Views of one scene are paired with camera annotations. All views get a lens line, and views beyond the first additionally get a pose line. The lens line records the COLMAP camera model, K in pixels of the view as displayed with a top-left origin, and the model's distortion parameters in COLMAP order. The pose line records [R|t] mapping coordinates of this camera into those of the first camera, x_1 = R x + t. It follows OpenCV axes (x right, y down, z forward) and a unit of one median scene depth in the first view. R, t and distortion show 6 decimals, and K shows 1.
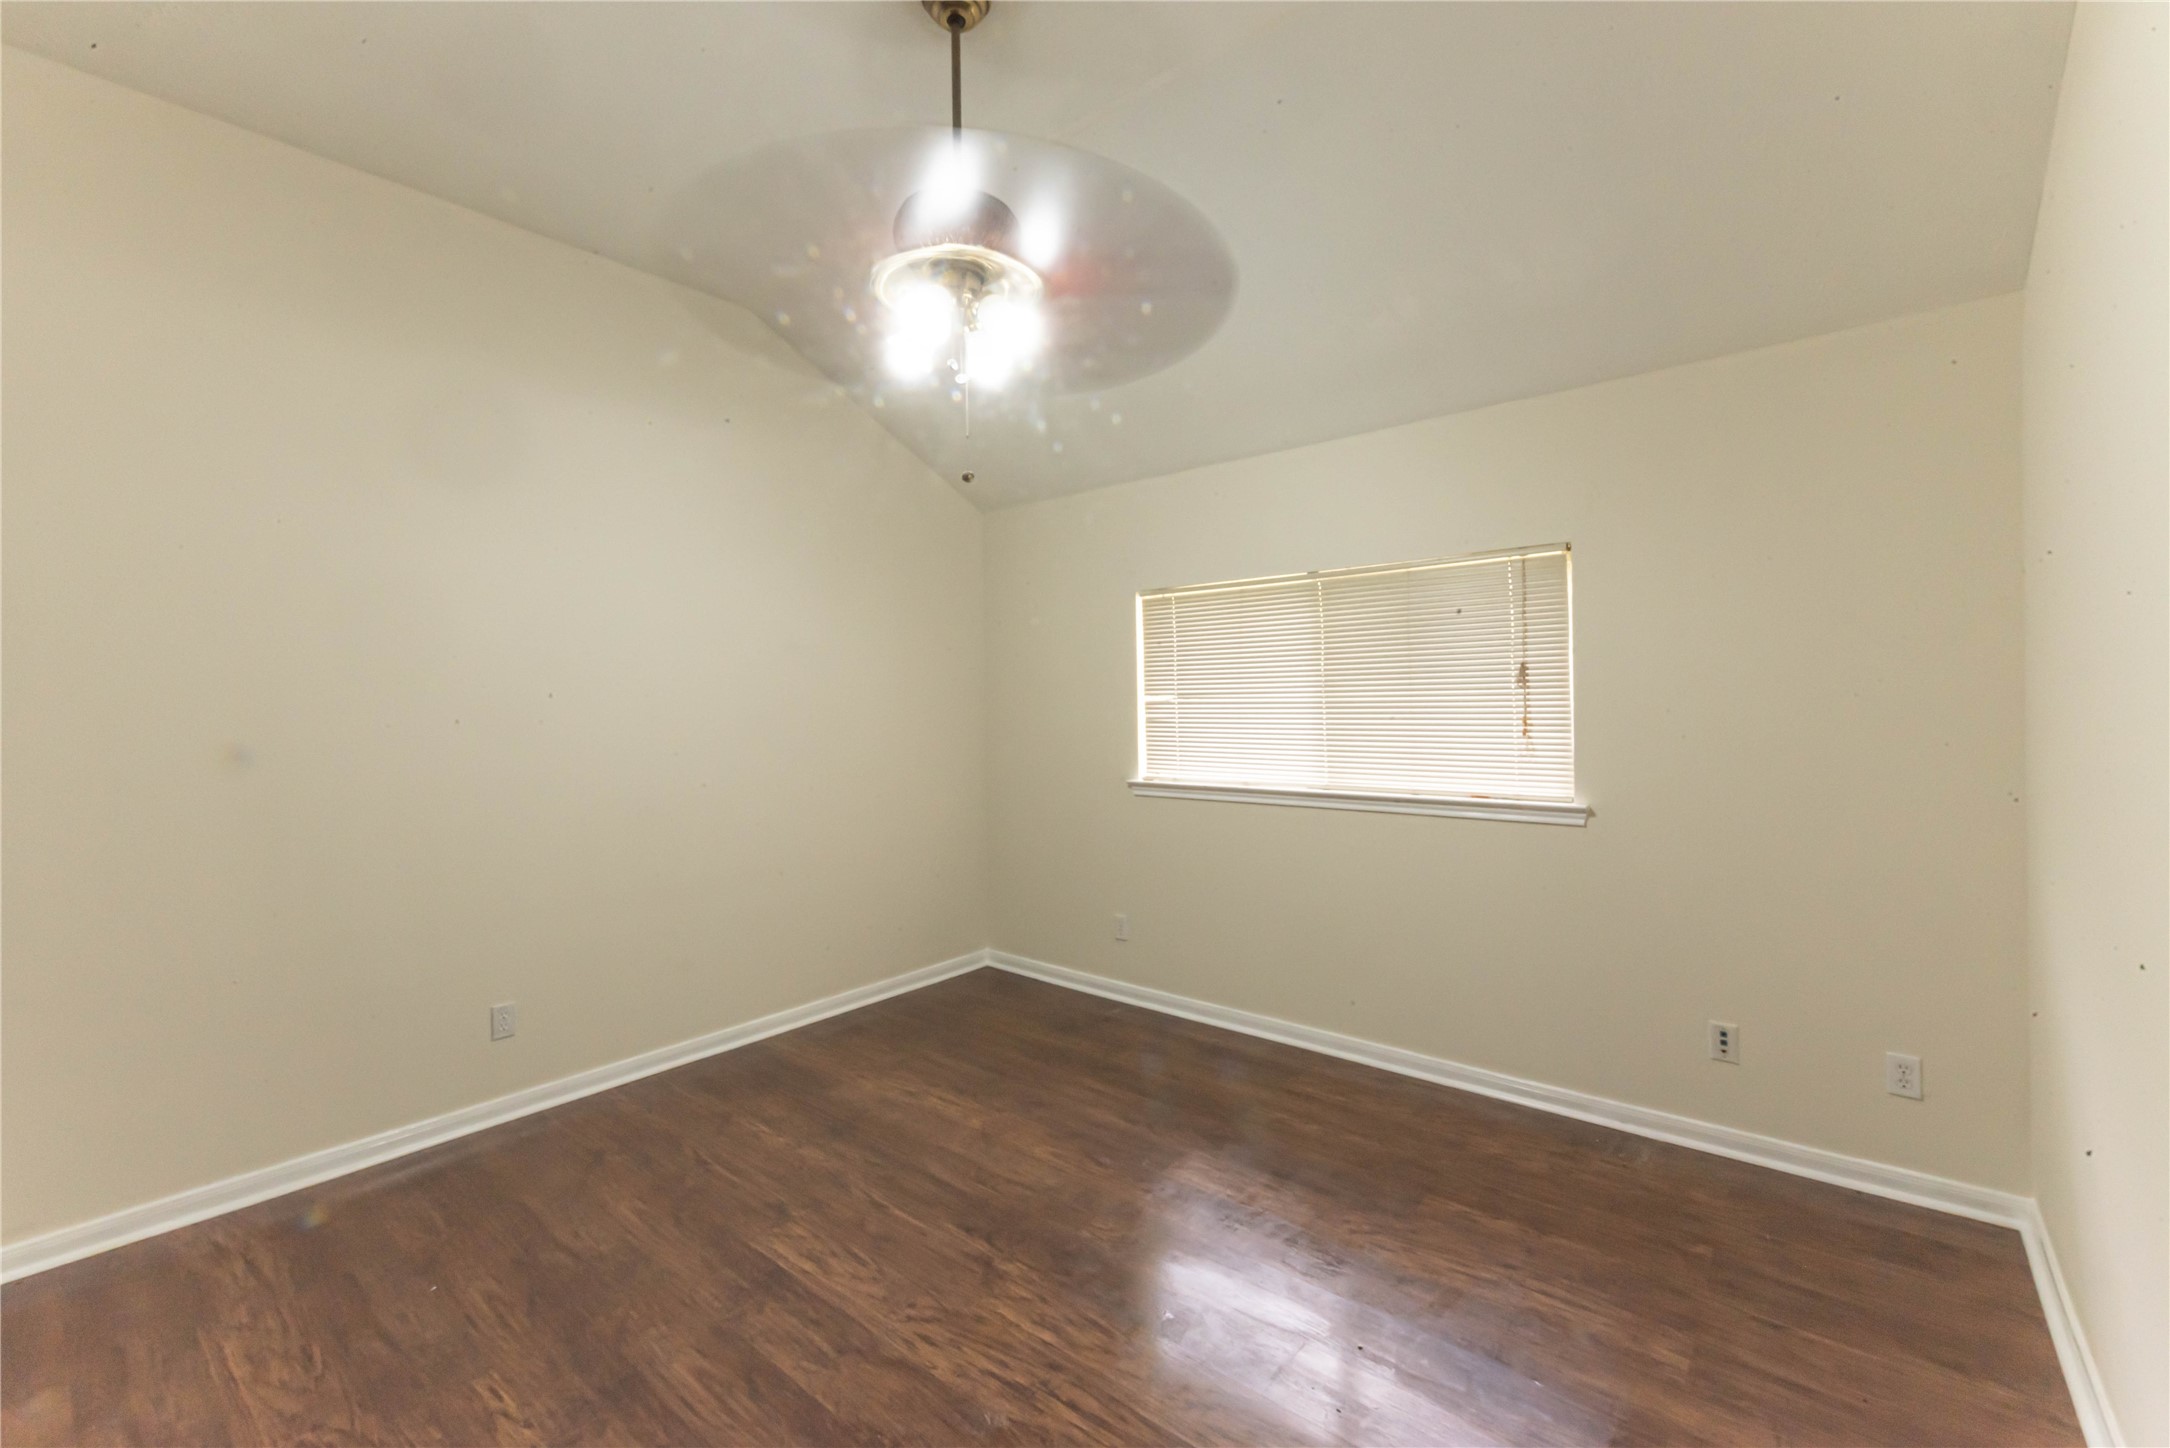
lens RADIAL K [[891.6, 0, 1098.0], [0, 891.6, 703.2], [0, 0, 1]] dist [0.014501, -0.000354]
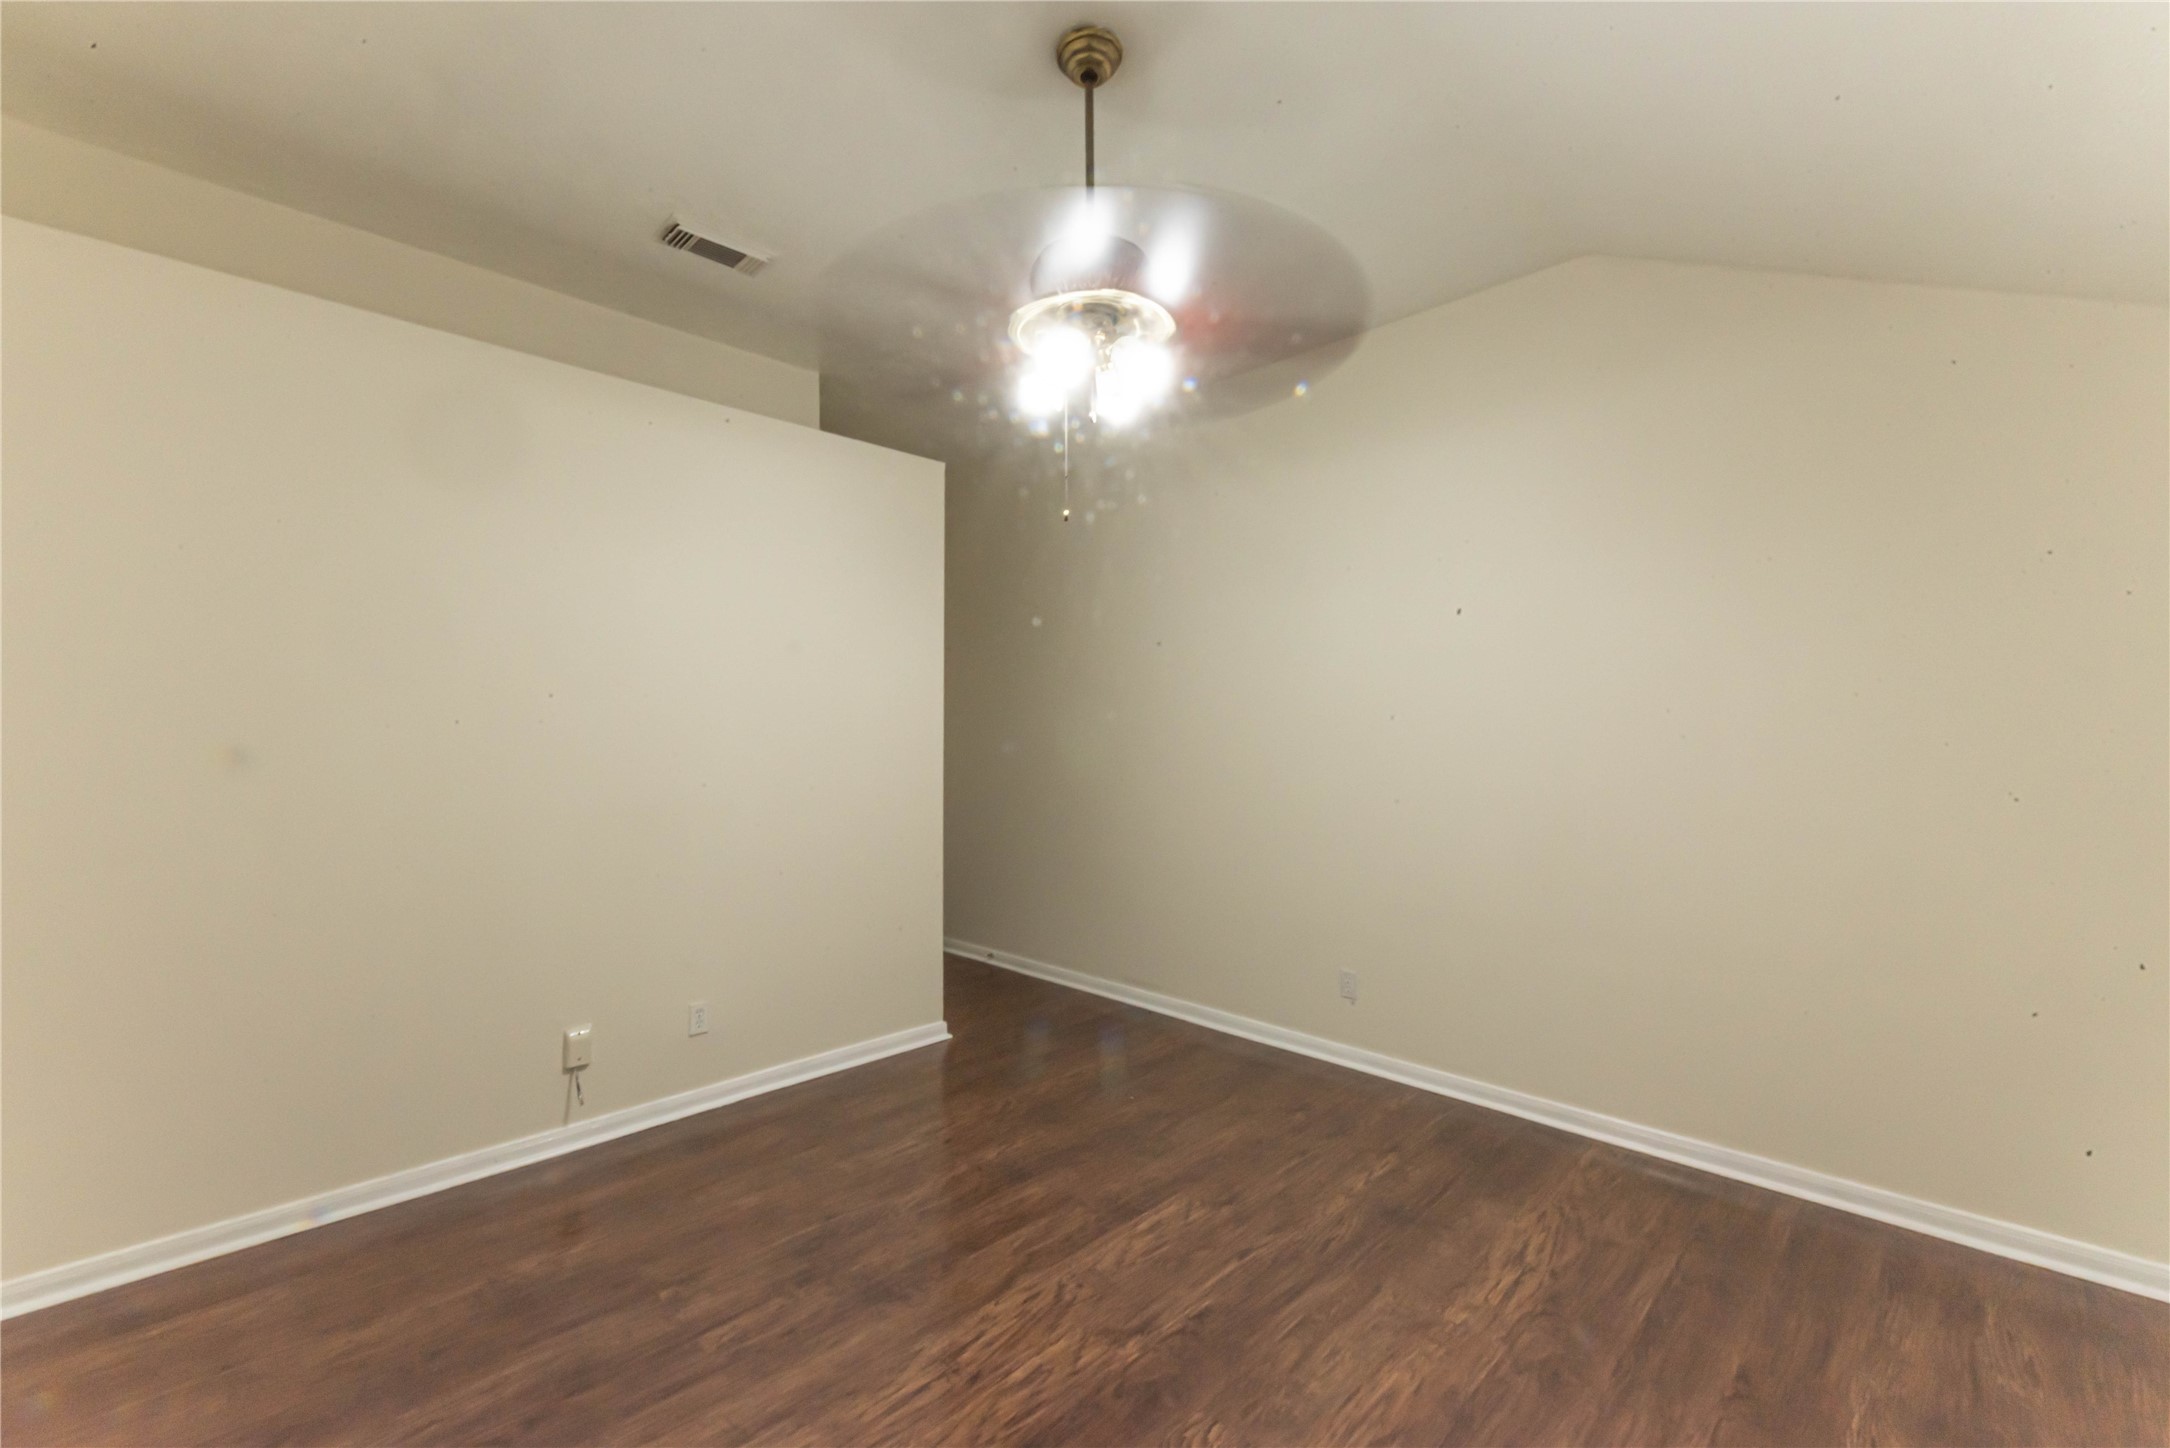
lens RADIAL K [[905.9, 0, 1088.1], [0, 905.9, 688.4], [0, 0, 1]] dist [0.015342, -0.004021]
pose [[-0.093192, -0.032267, -0.995125, 0.867140], [0.006798, 0.999431, -0.033044, -0.017767], [0.995625, -0.009844, -0.092920, 1.058237]]
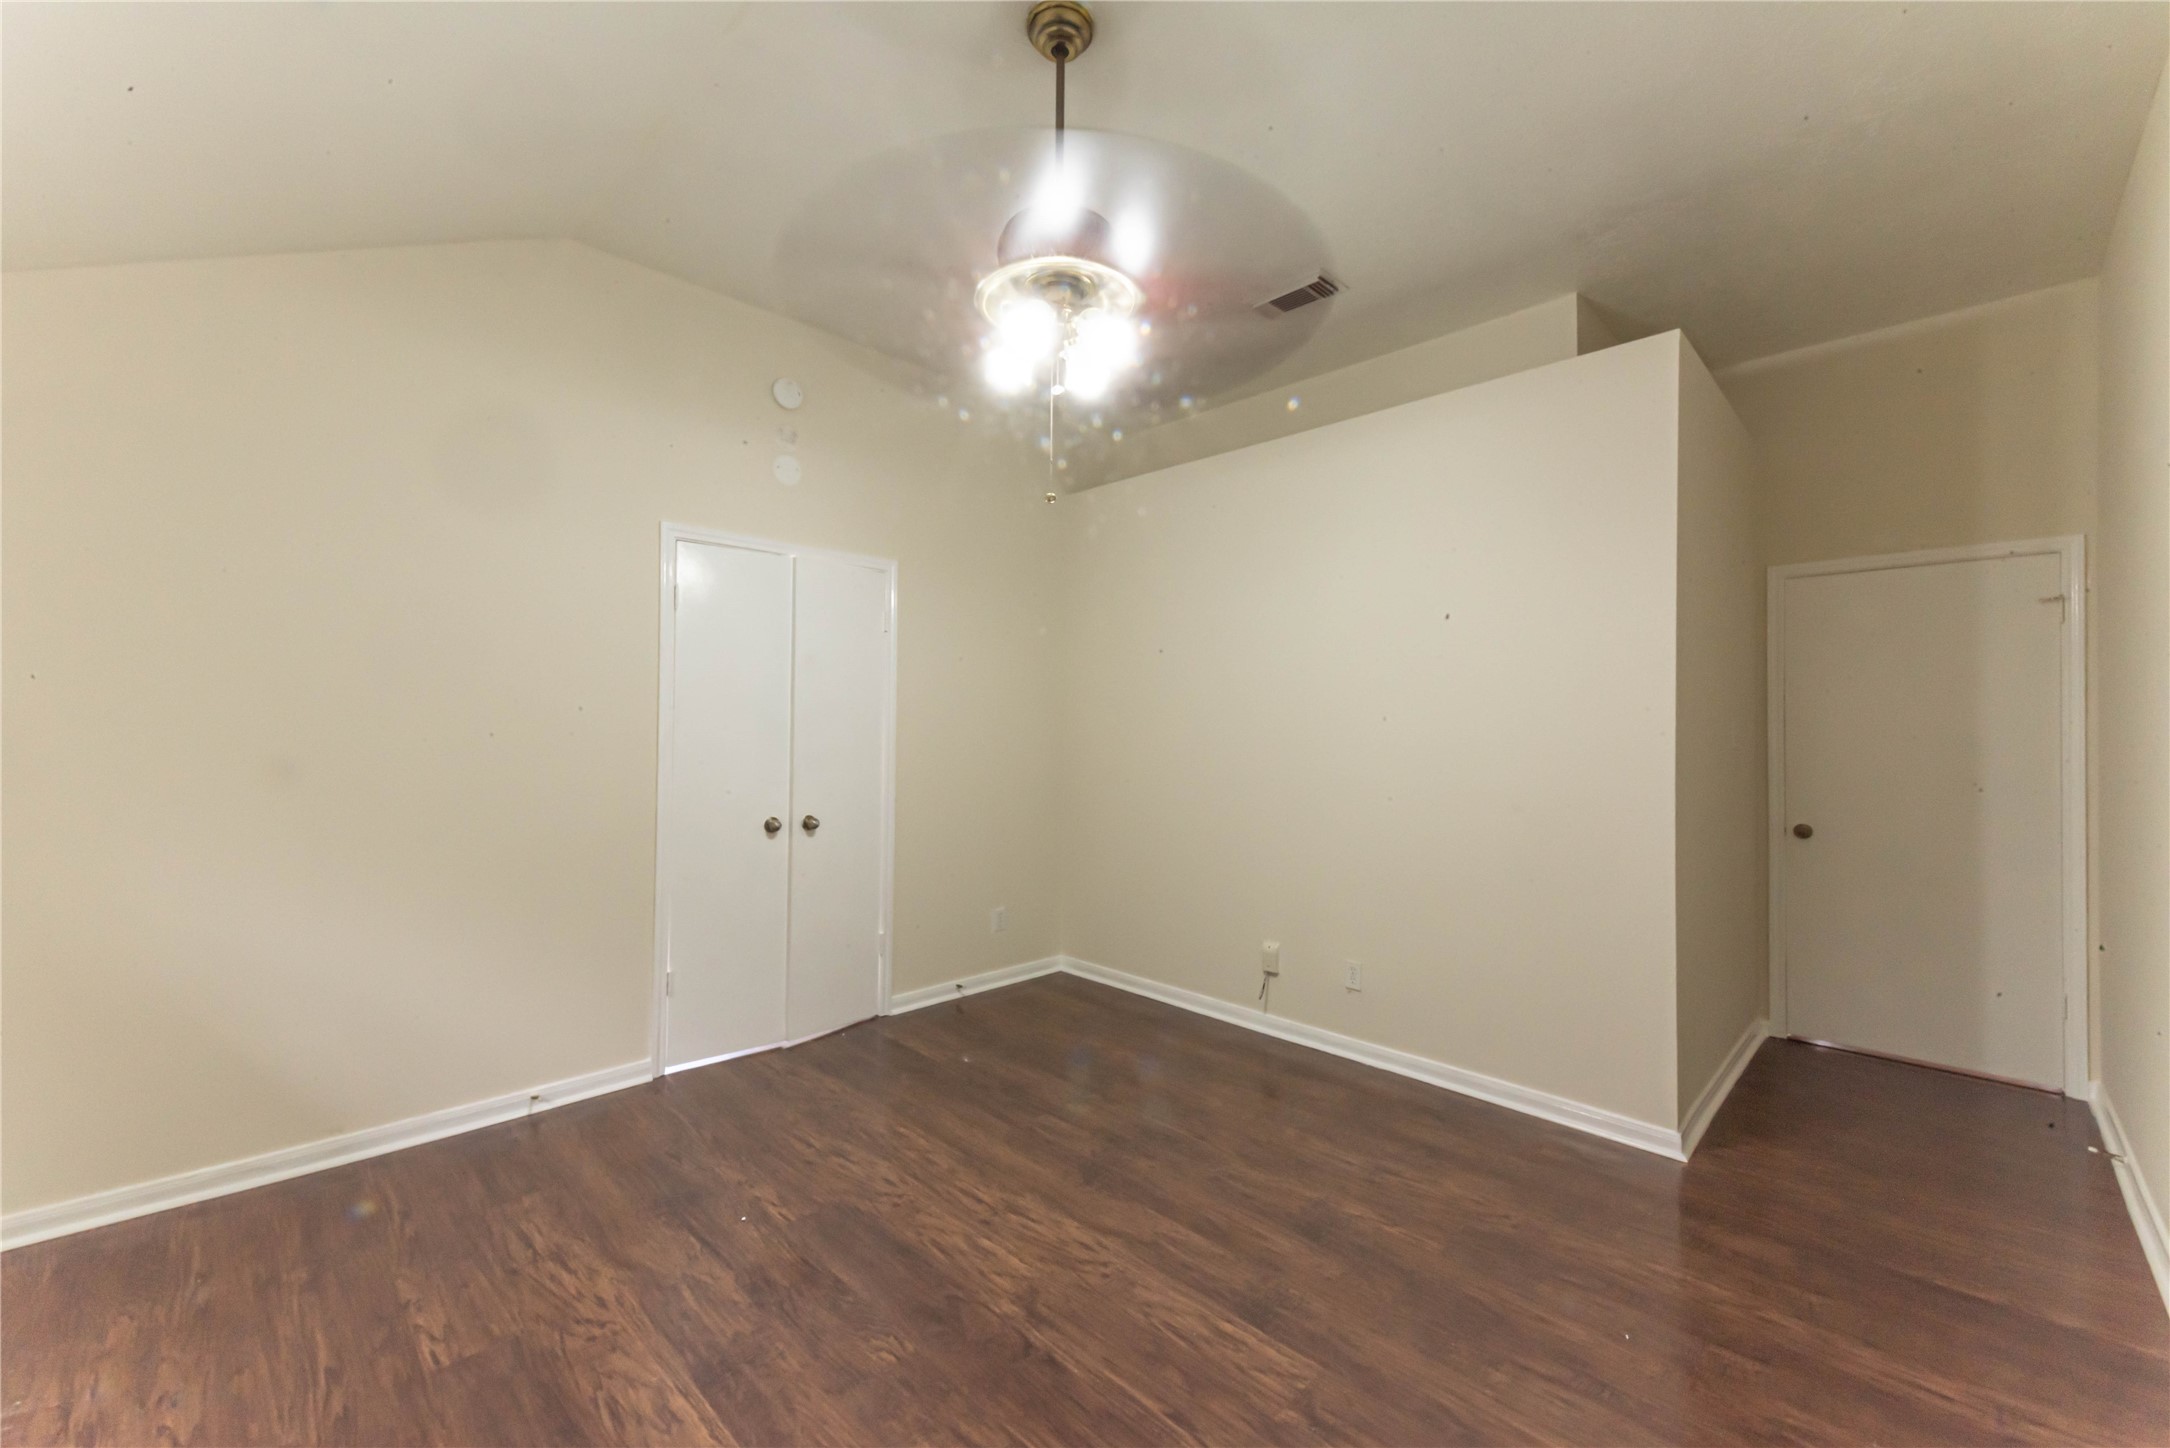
lens RADIAL K [[863.4, 0, 1083.8], [0, 863.4, 708.6], [0, 0, 1]] dist [0.000362, -0.000101]
pose [[-0.994140, 0.008000, 0.107801, -0.280895], [0.004352, 0.999411, -0.034035, 0.037167], [-0.108010, -0.033366, -0.993590, 1.920502]]
